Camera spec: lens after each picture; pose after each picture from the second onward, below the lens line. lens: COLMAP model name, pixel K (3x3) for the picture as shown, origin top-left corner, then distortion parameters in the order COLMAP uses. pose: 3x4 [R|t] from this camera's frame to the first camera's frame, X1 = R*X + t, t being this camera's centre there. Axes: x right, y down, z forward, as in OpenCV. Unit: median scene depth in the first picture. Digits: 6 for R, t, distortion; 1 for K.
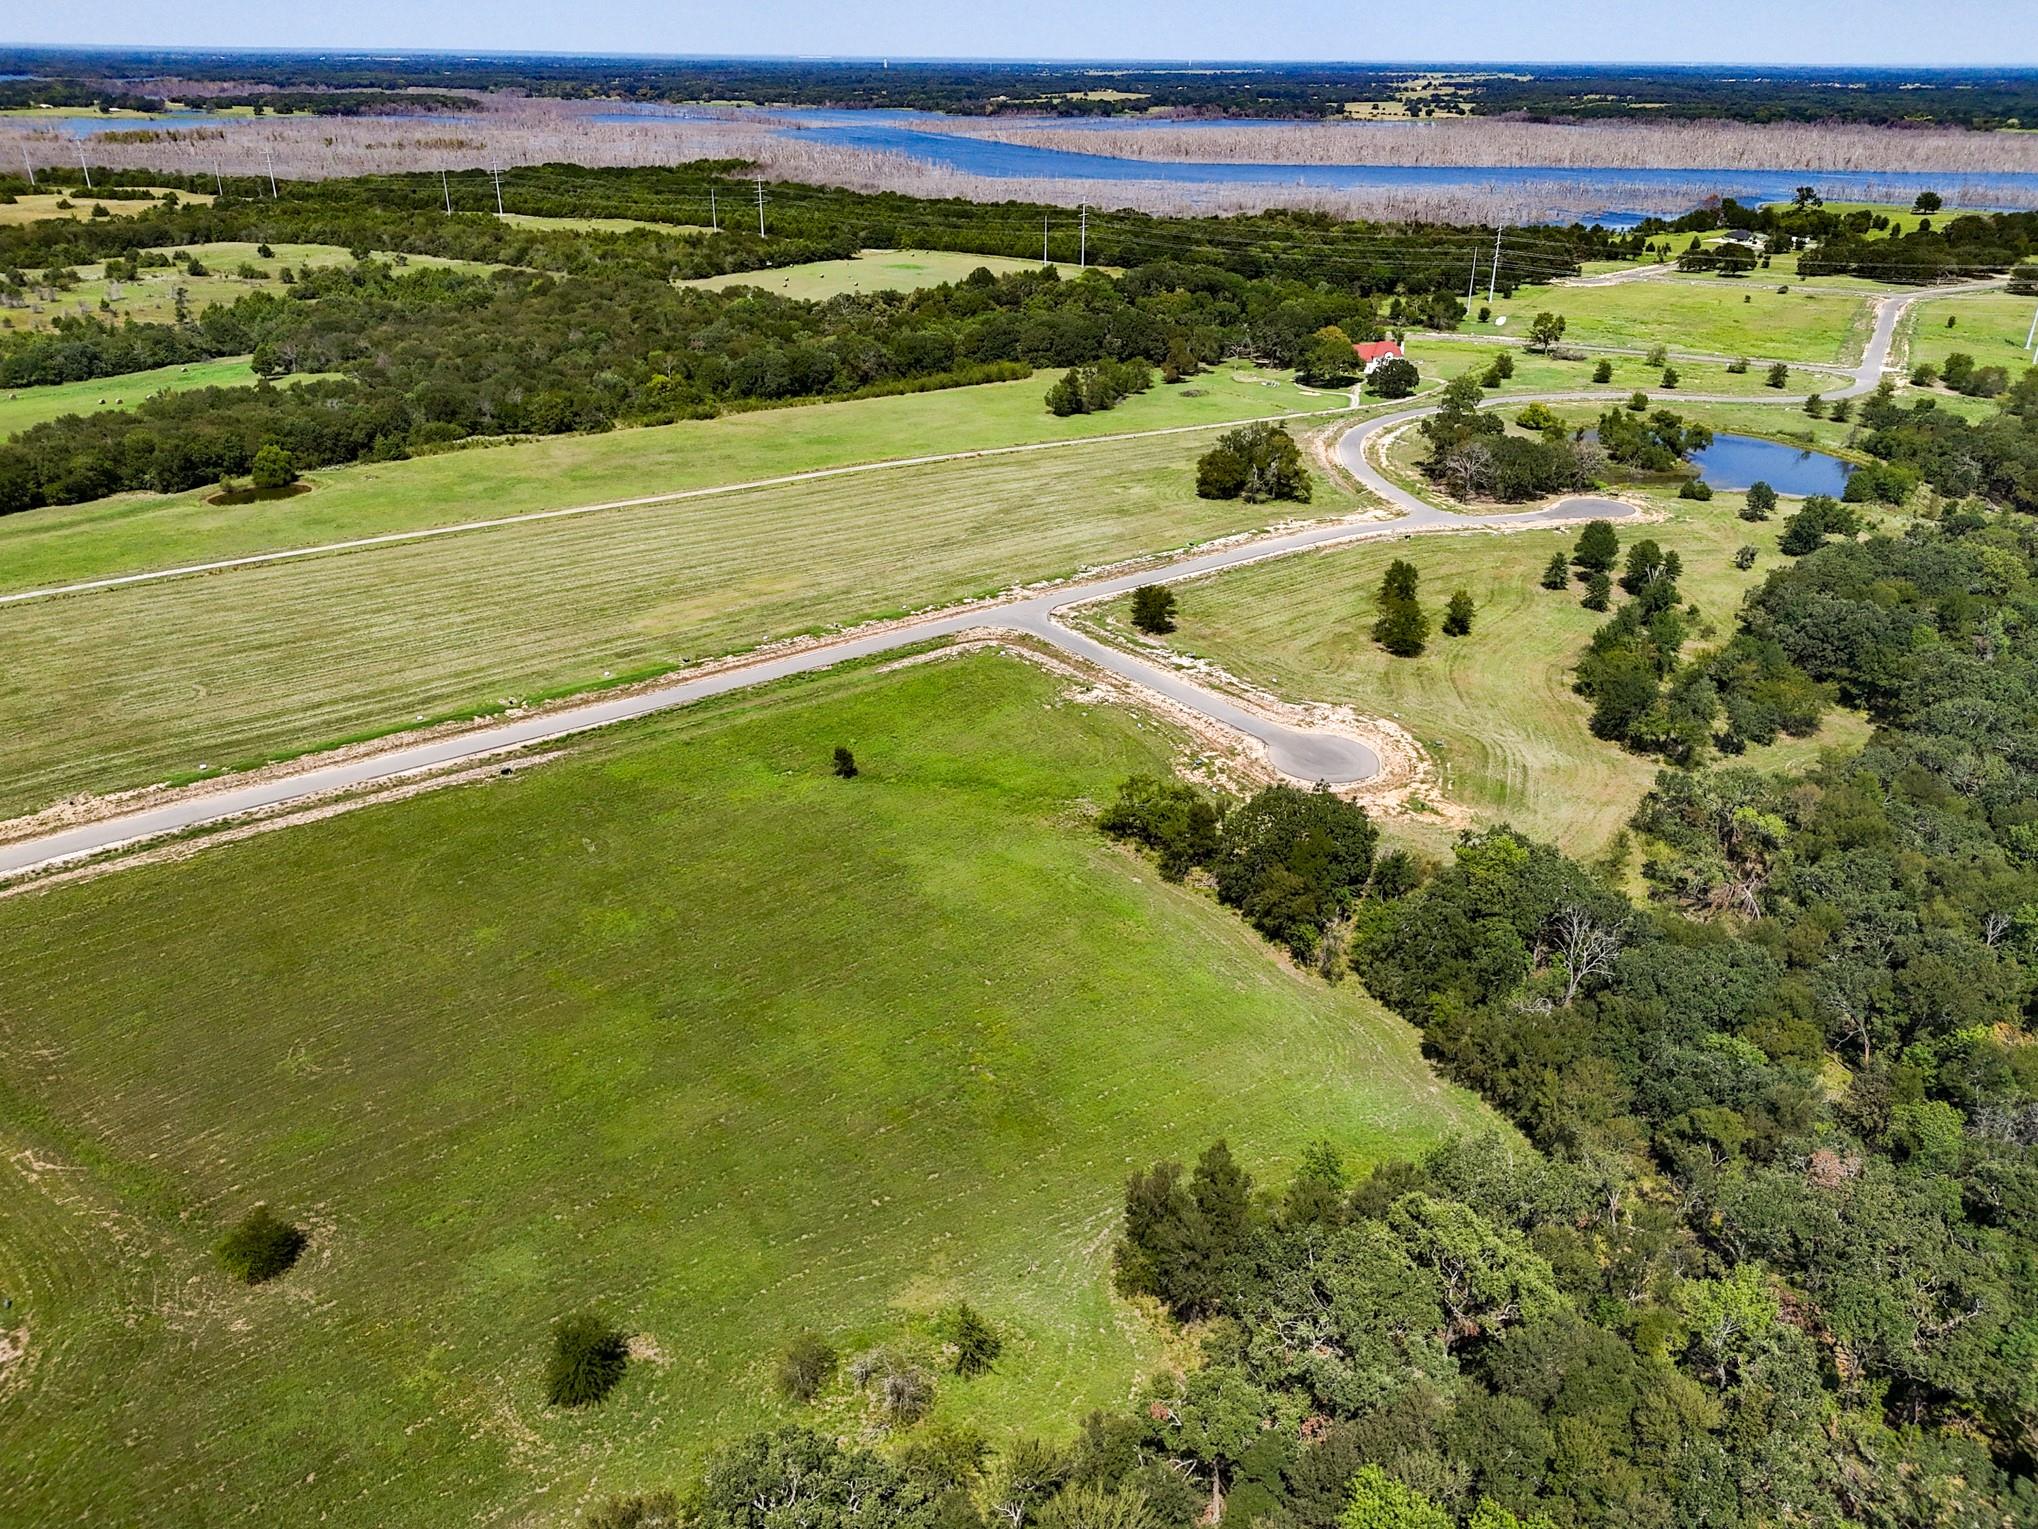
lens RADIAL K [[1500.4, 0, 1022.1], [0, 1500.4, 759.1], [0, 0, 1]] dist [0.061415, -0.057271]
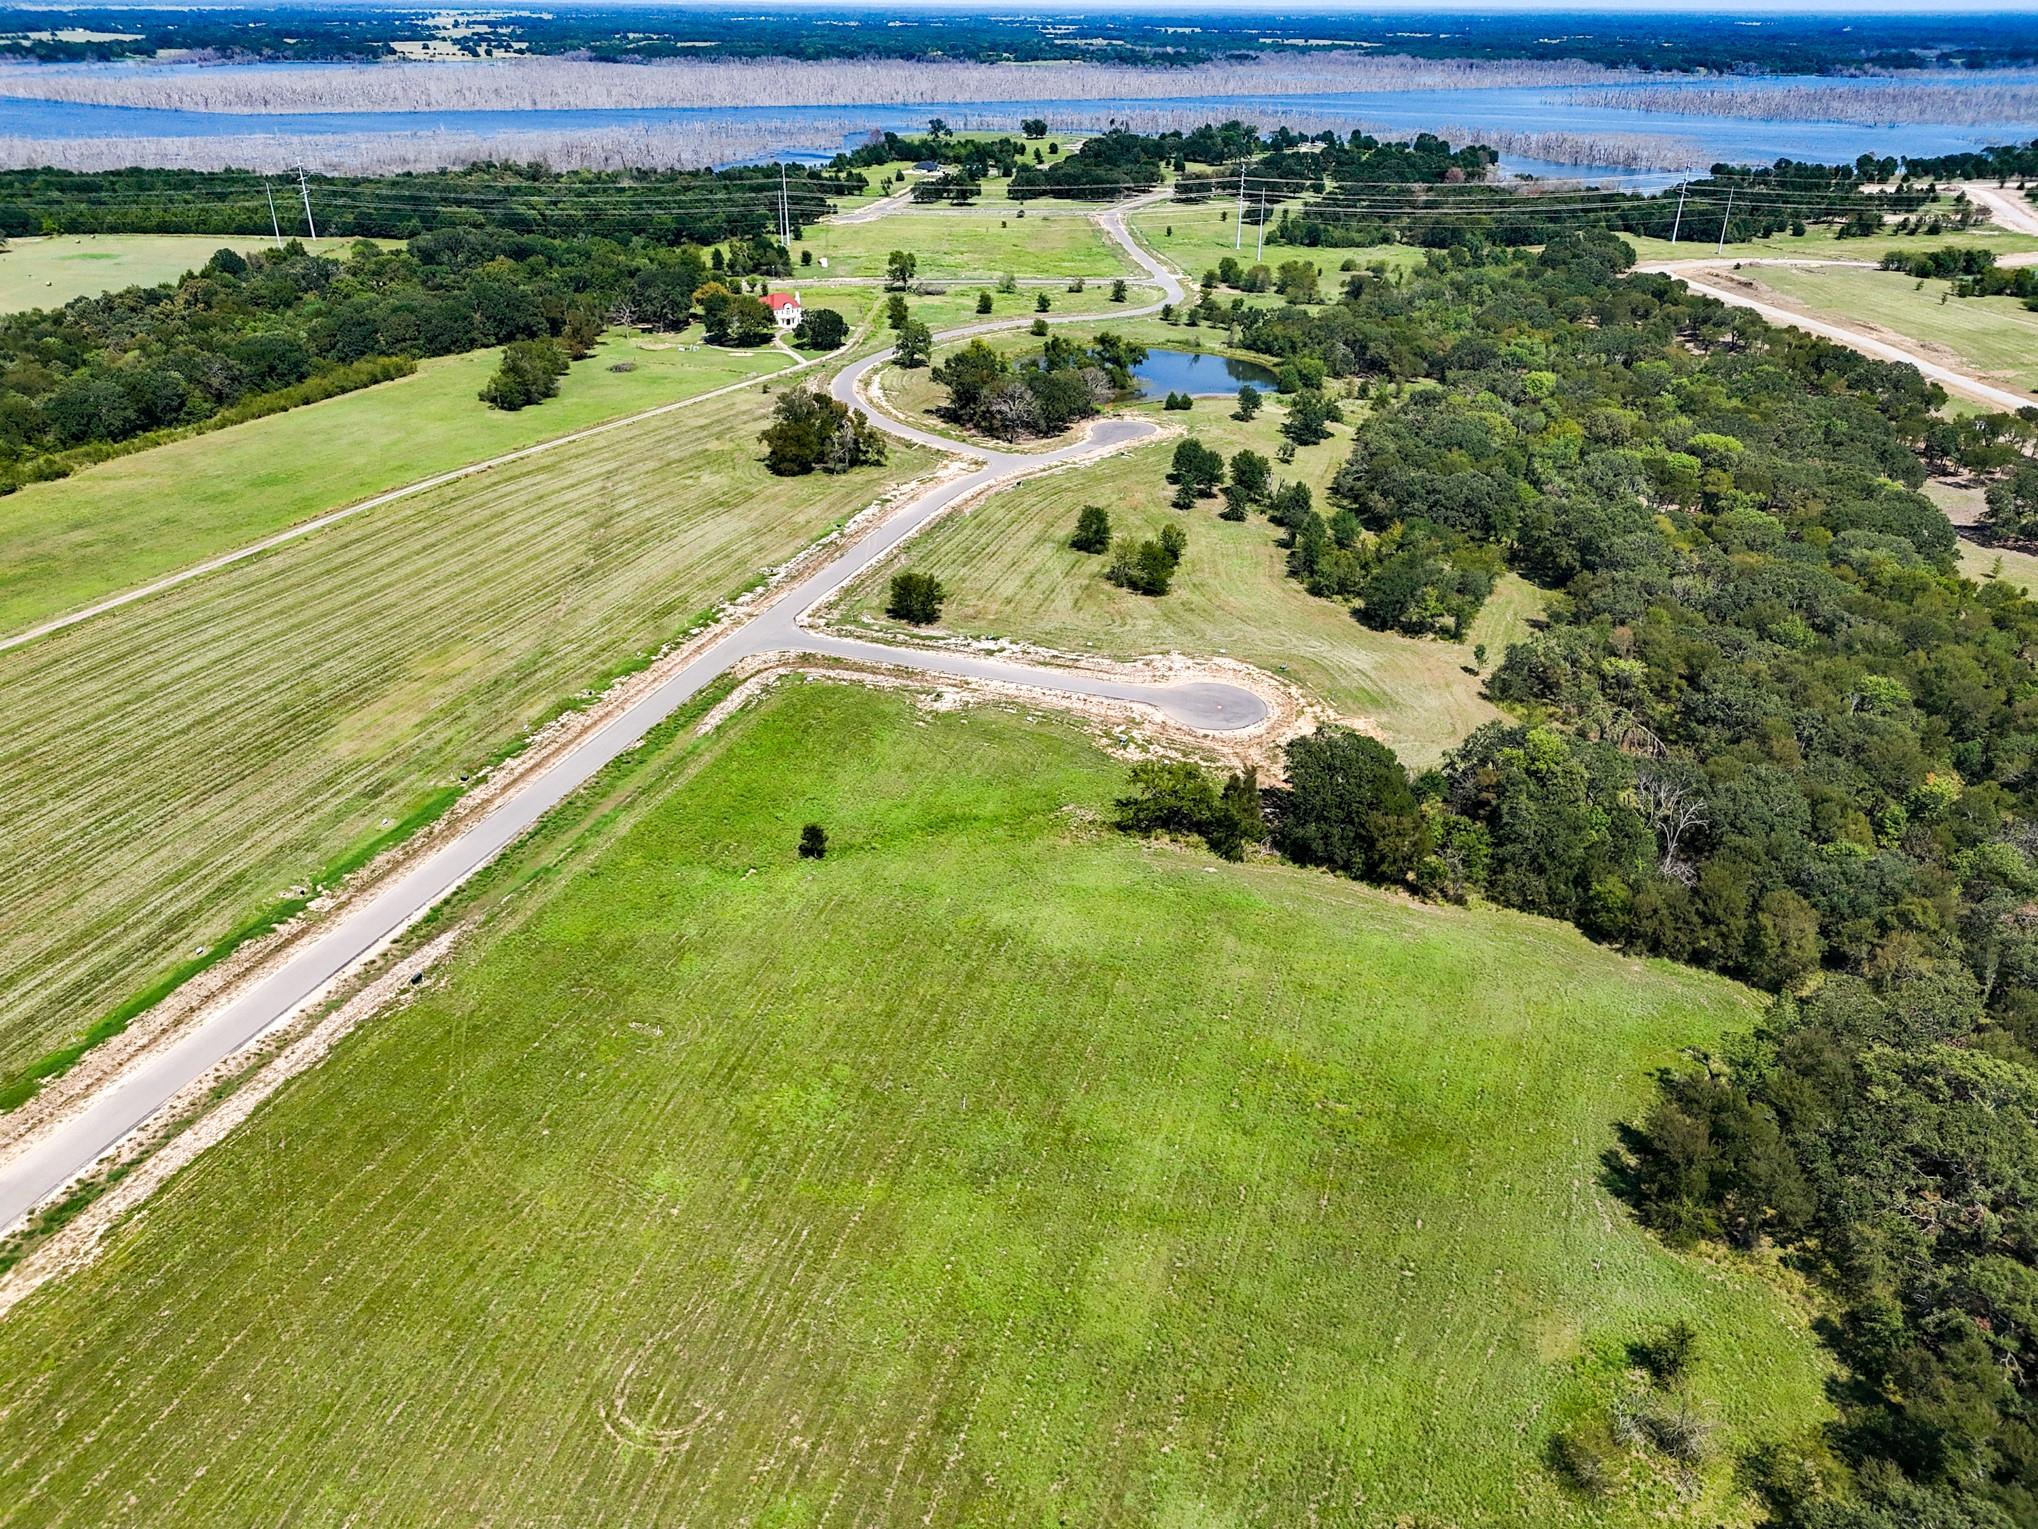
lens RADIAL K [[1500.4, 0, 1022.1], [0, 1500.4, 759.1], [0, 0, 1]] dist [0.061415, -0.057271]
pose [[0.833883, -0.250872, 0.491632, -0.283044], [0.234395, 0.967383, 0.096072, -0.064122], [-0.499698, 0.035123, 0.865487, 0.133876]]
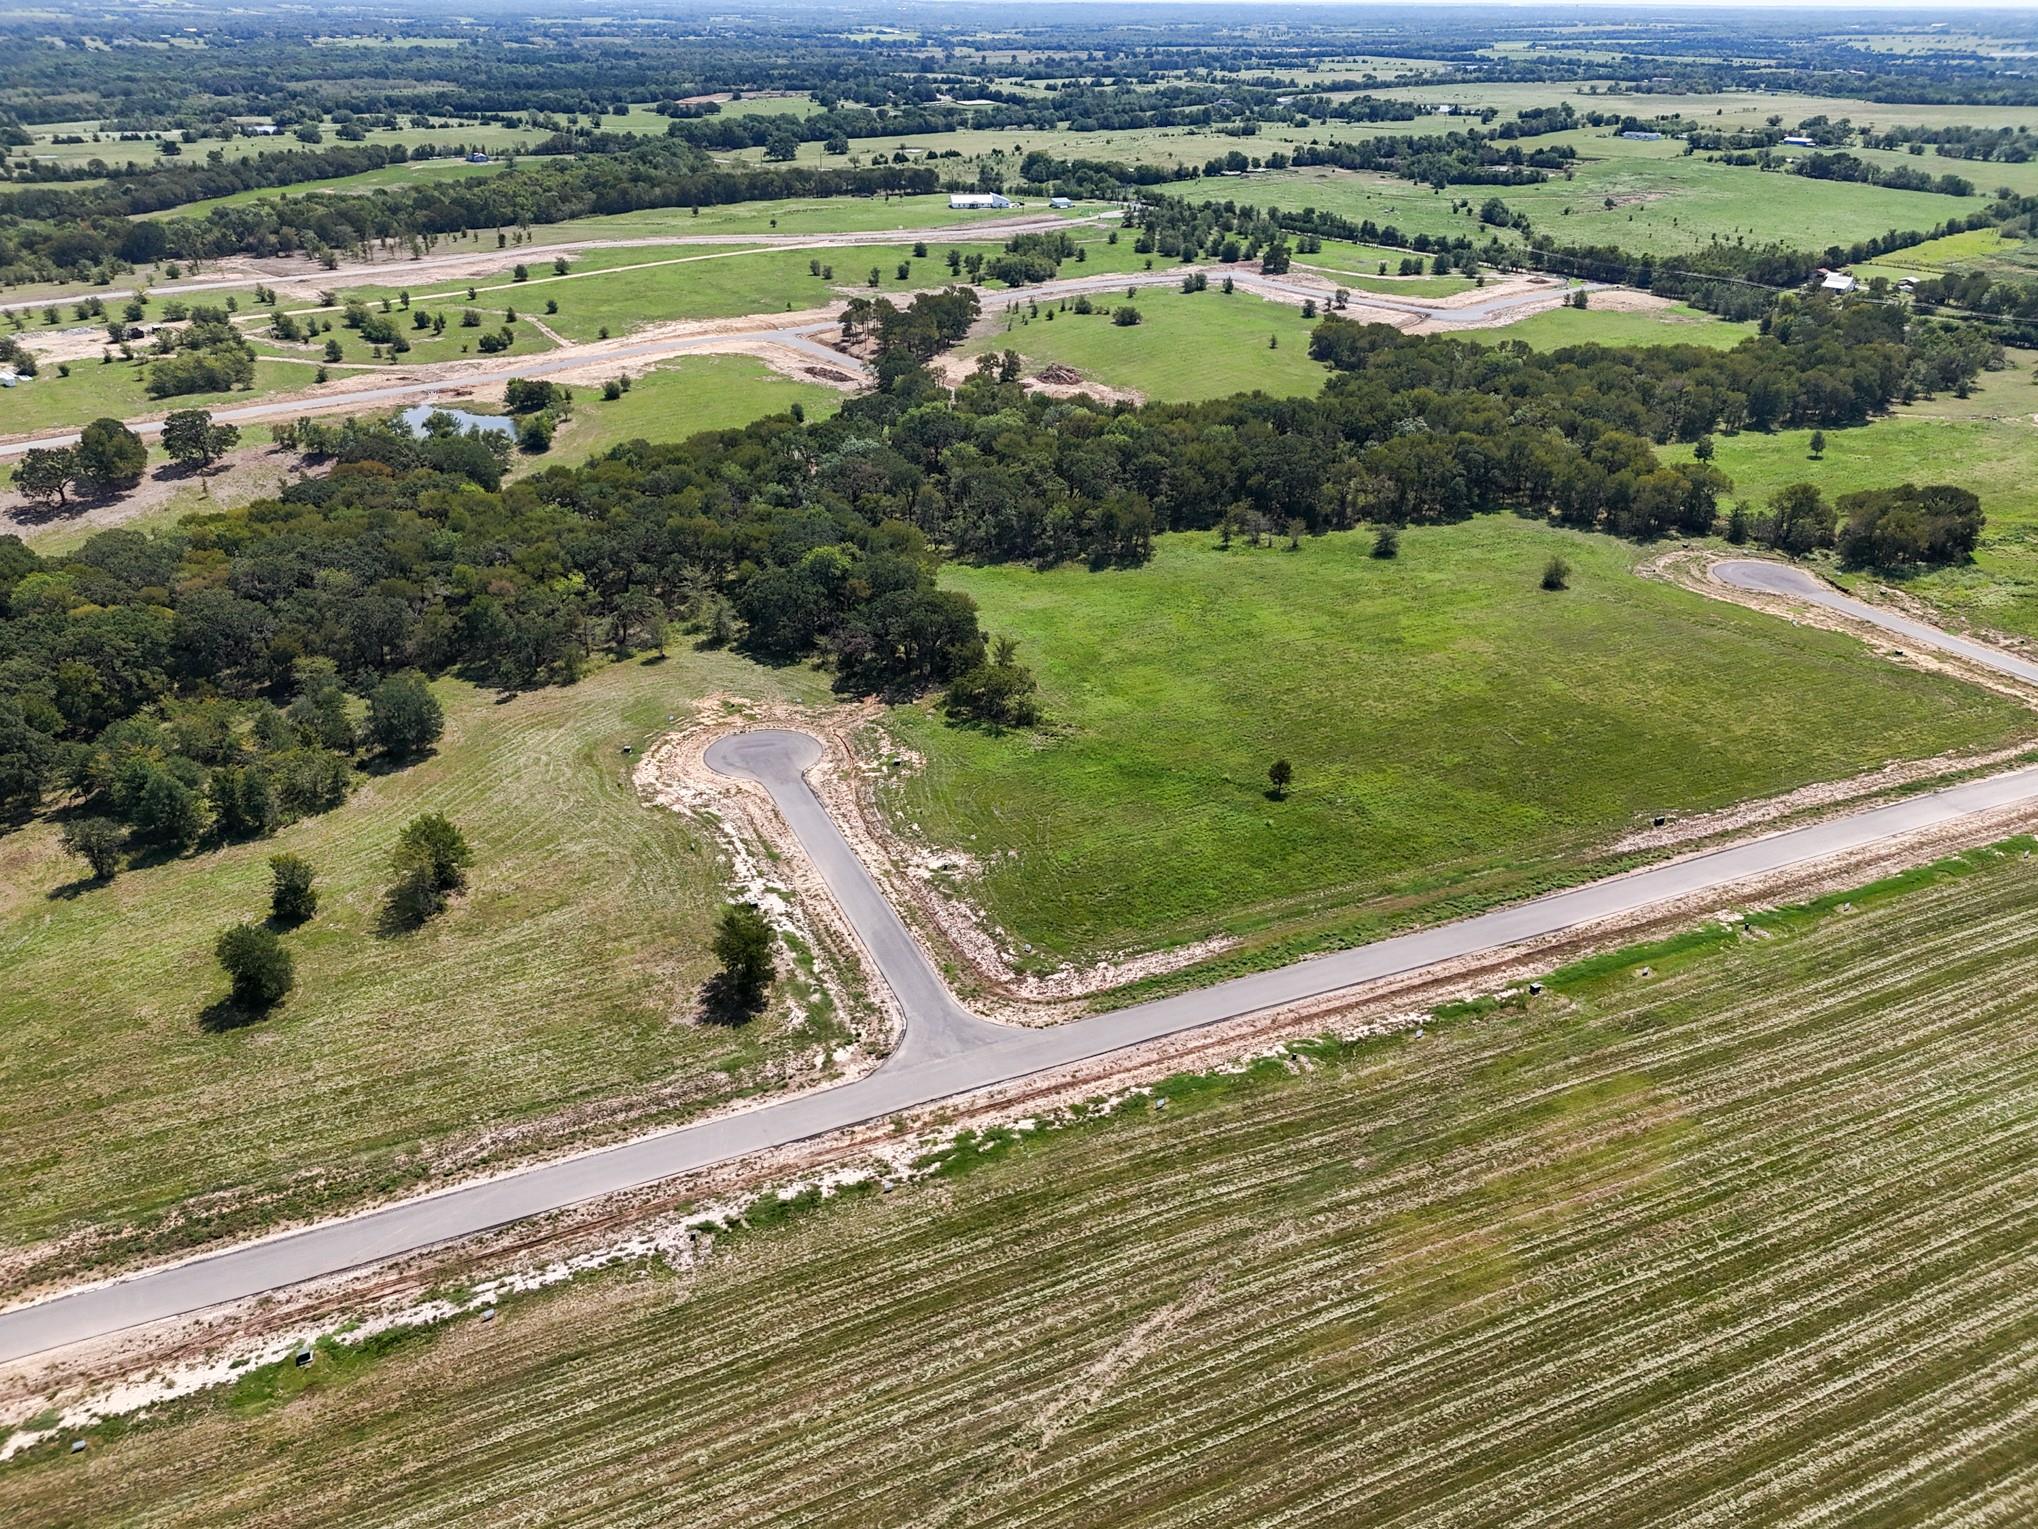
lens RADIAL K [[1500.4, 0, 1022.1], [0, 1500.4, 759.1], [0, 0, 1]] dist [0.061415, -0.057271]
pose [[-0.966468, -0.134120, 0.218979, -0.110182], [0.089882, 0.622130, 0.777737, -0.487973], [-0.240544, 0.771340, -0.589214, 1.041365]]
